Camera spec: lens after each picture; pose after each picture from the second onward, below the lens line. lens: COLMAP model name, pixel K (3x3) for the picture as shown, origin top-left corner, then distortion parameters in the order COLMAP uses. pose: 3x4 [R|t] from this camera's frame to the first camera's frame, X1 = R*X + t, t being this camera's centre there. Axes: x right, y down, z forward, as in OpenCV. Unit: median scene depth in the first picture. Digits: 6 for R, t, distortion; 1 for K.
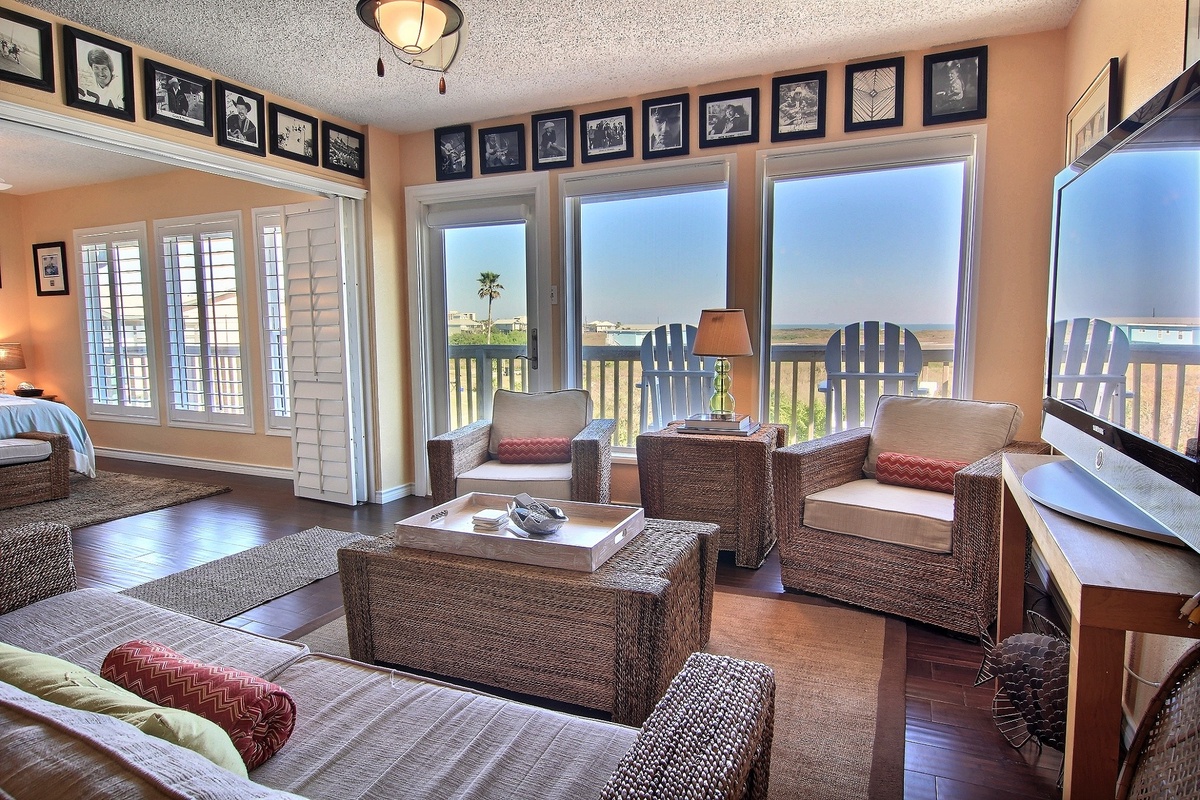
lens RADIAL K [[654.3, 0, 603.6], [0, 654.3, 392.8], [0, 0, 1]] dist [-0.015398, -0.001995]
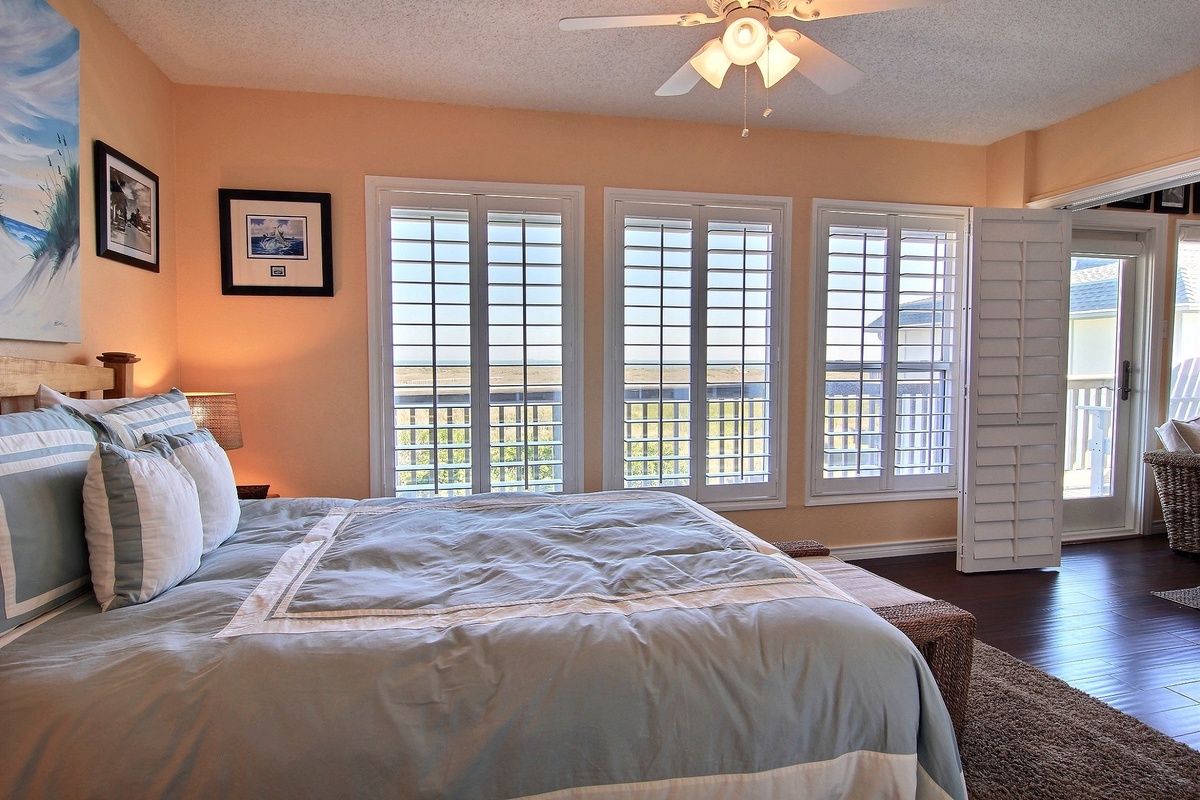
lens RADIAL K [[681.6, 0, 601.4], [0, 681.6, 401.8], [0, 0, 1]] dist [-0.019621, -0.003473]
pose [[0.806148, -0.036379, 0.590595, -0.980105], [0.062806, 0.997731, -0.024271, -0.040638], [-0.588372, 0.056659, 0.806603, 0.439531]]
